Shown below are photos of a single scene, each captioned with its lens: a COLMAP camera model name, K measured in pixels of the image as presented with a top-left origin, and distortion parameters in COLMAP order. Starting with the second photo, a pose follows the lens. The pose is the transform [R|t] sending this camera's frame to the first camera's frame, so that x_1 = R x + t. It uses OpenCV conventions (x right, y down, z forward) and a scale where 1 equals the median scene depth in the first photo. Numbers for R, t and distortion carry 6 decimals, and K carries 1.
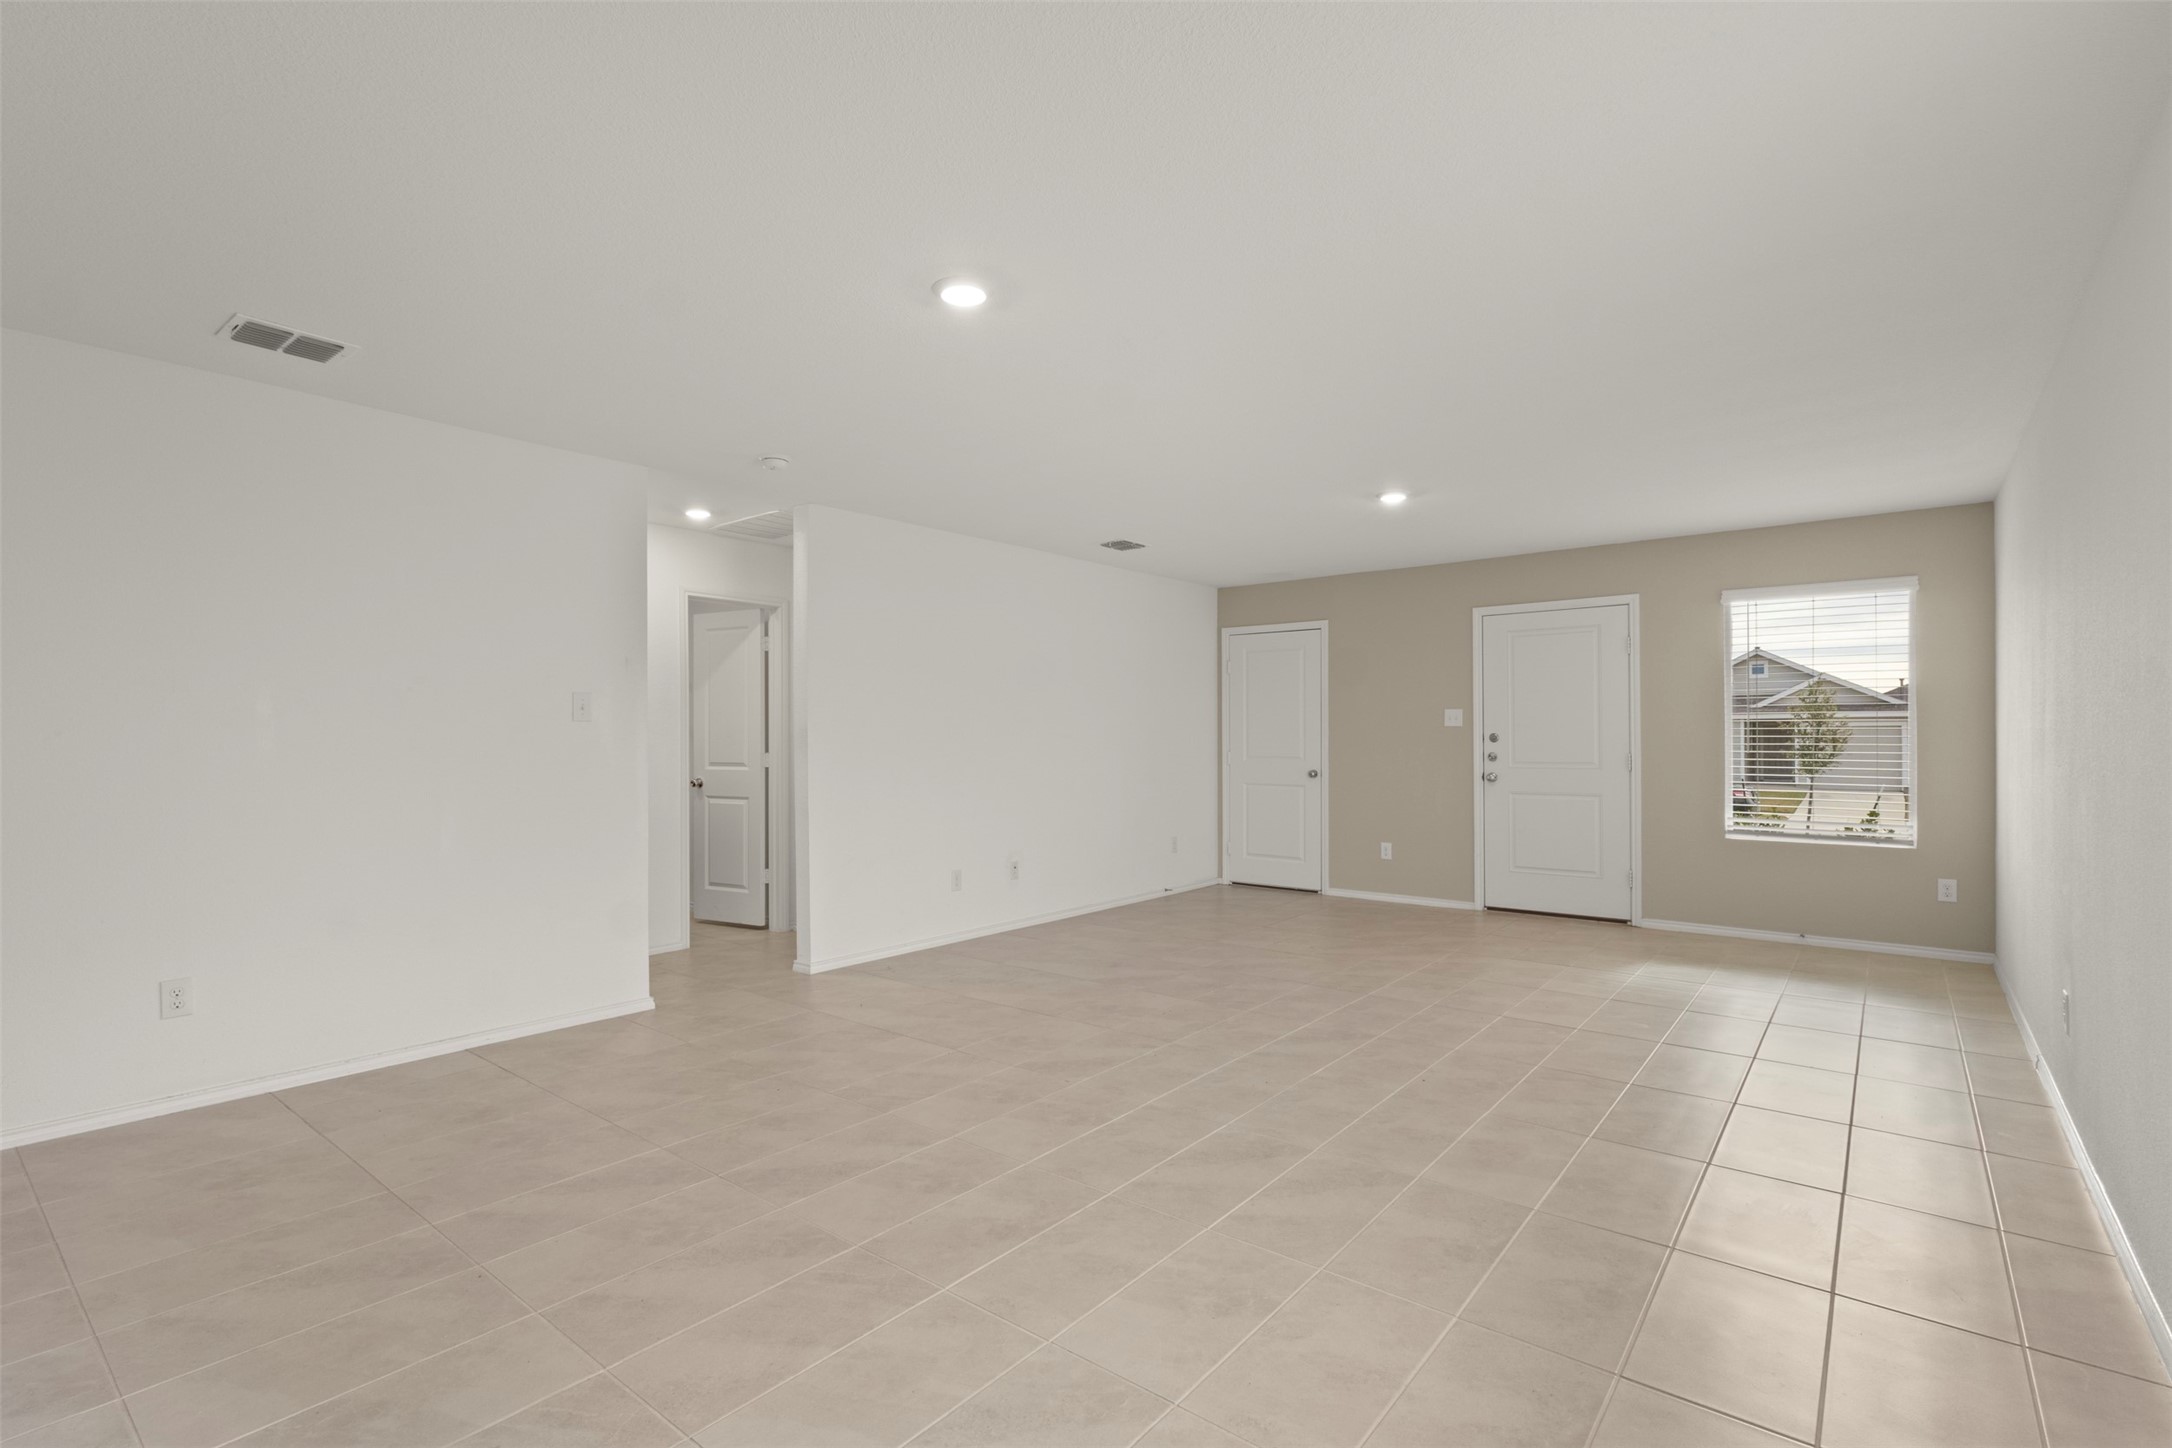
lens RADIAL K [[1000.4, 0, 1085.8], [0, 1000.4, 732.0], [0, 0, 1]] dist [0.005344, 0.000348]
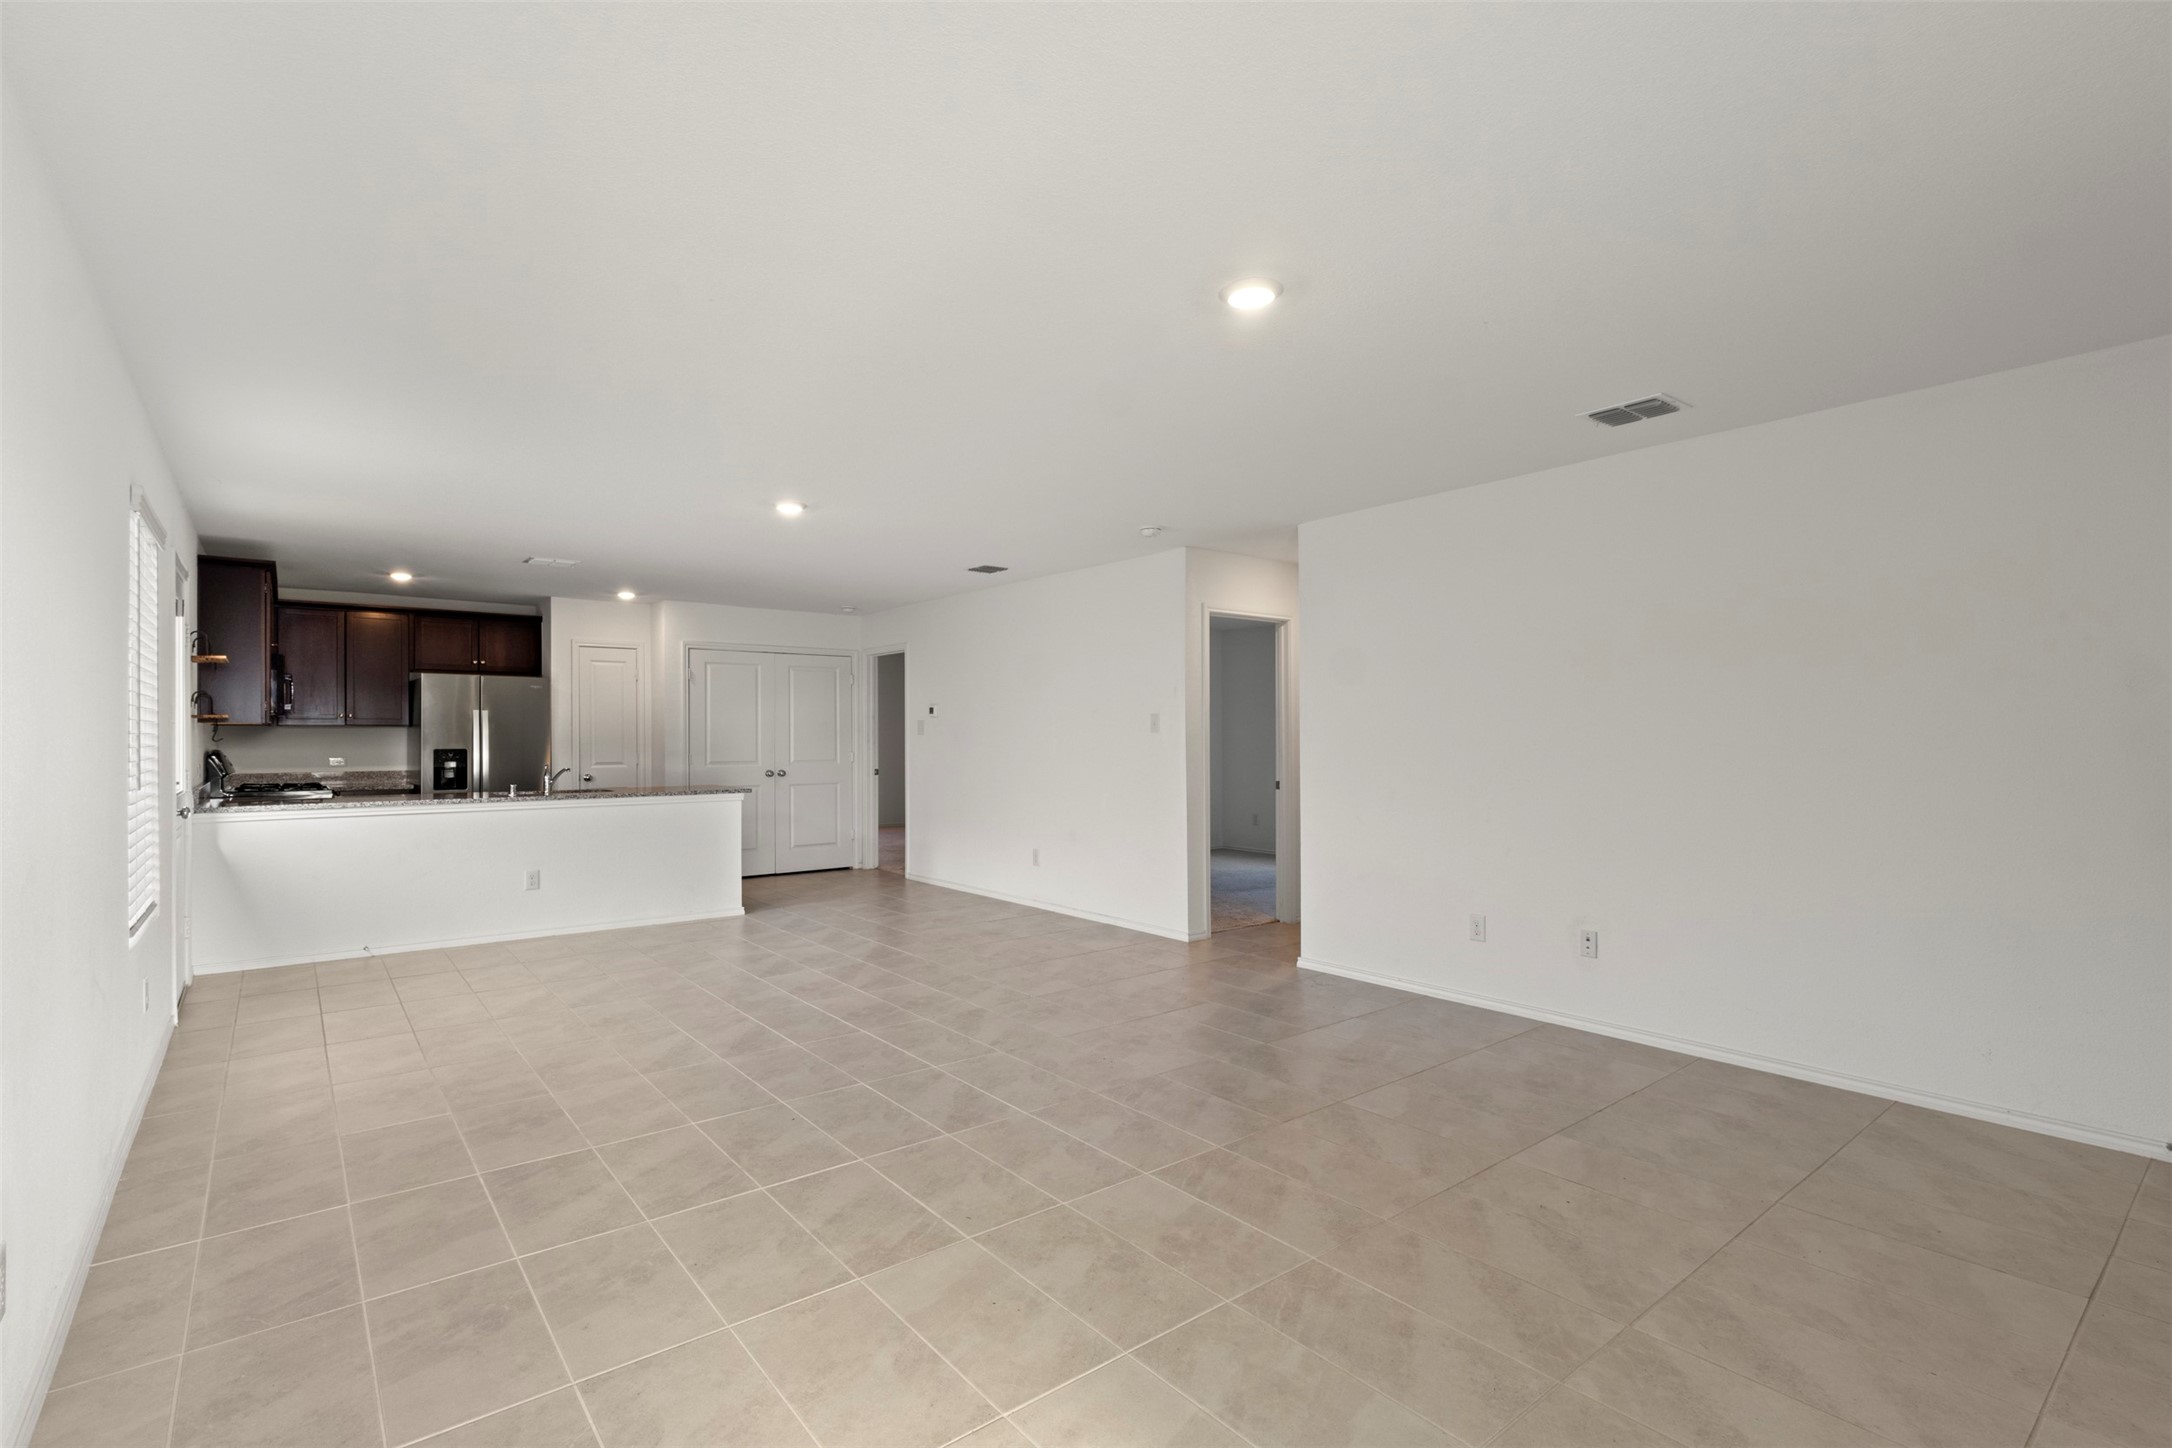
lens RADIAL K [[1000.4, 0, 1076.3], [0, 1000.4, 730.4], [0, 0, 1]] dist [0.005344, 0.000348]
pose [[-0.216782, -0.004247, -0.976211, 1.140069], [-0.000075, 0.999991, -0.004334, -0.010573], [0.976220, -0.000866, -0.216780, 1.393503]]
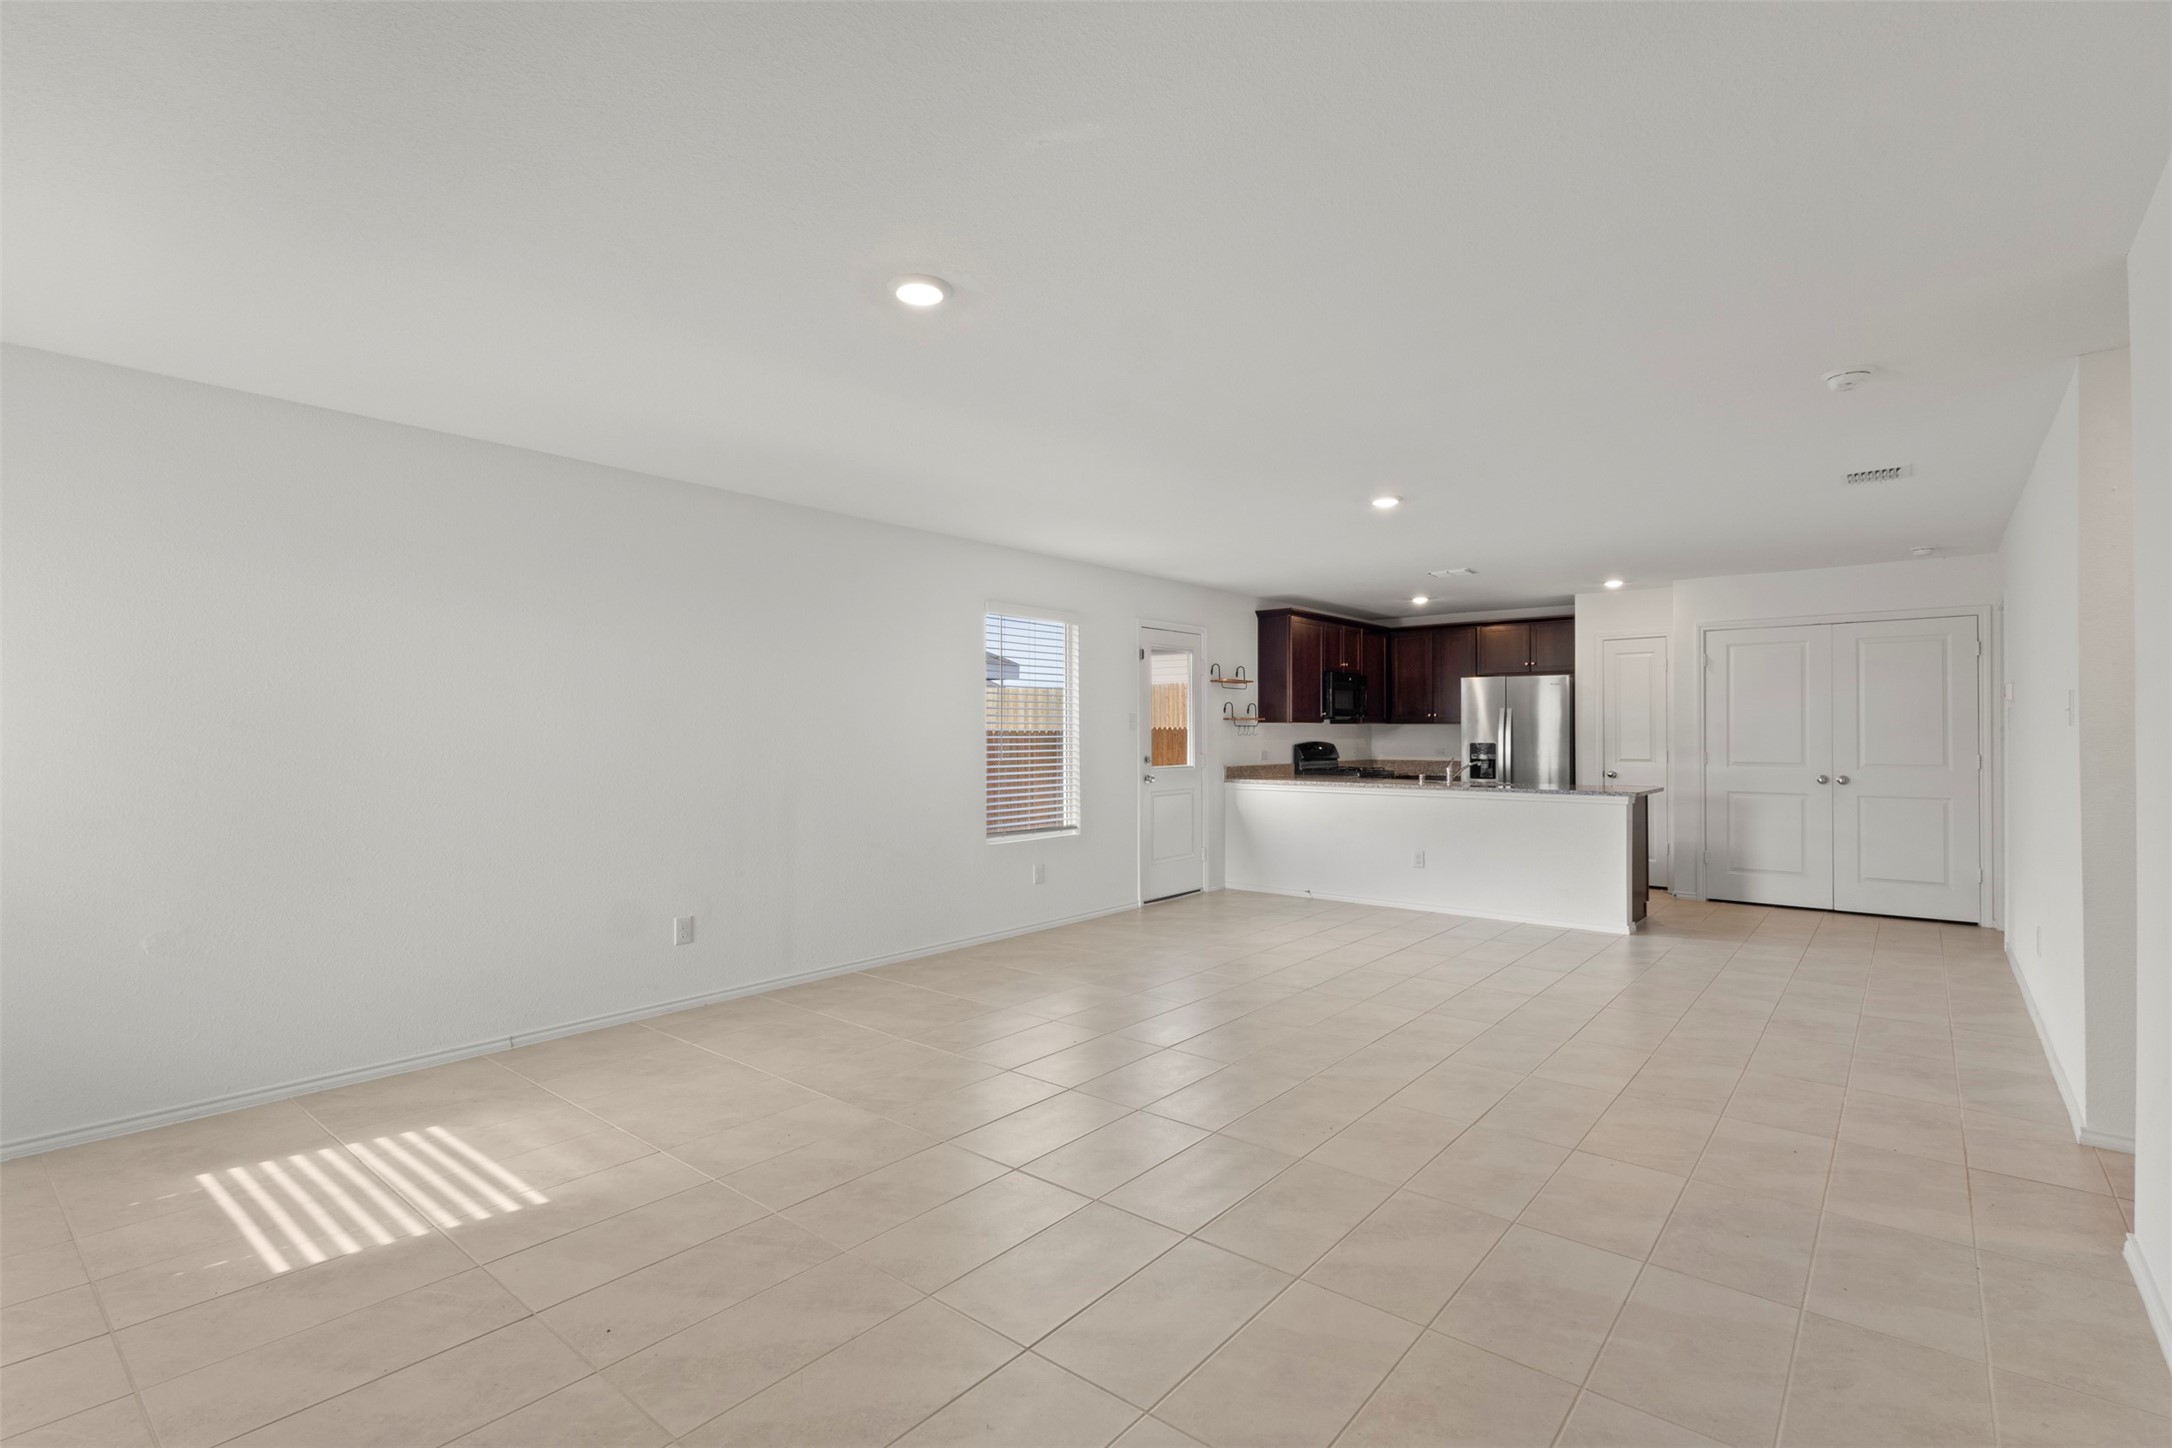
lens RADIAL K [[1000.4, 0, 1080.8], [0, 1000.4, 729.5], [0, 0, 1]] dist [0.005344, 0.000348]
pose [[-0.999916, 0.002439, 0.012719, 0.296185], [0.002431, 0.999997, -0.000627, -0.013067], [-0.012720, -0.000596, -0.999919, 2.067210]]
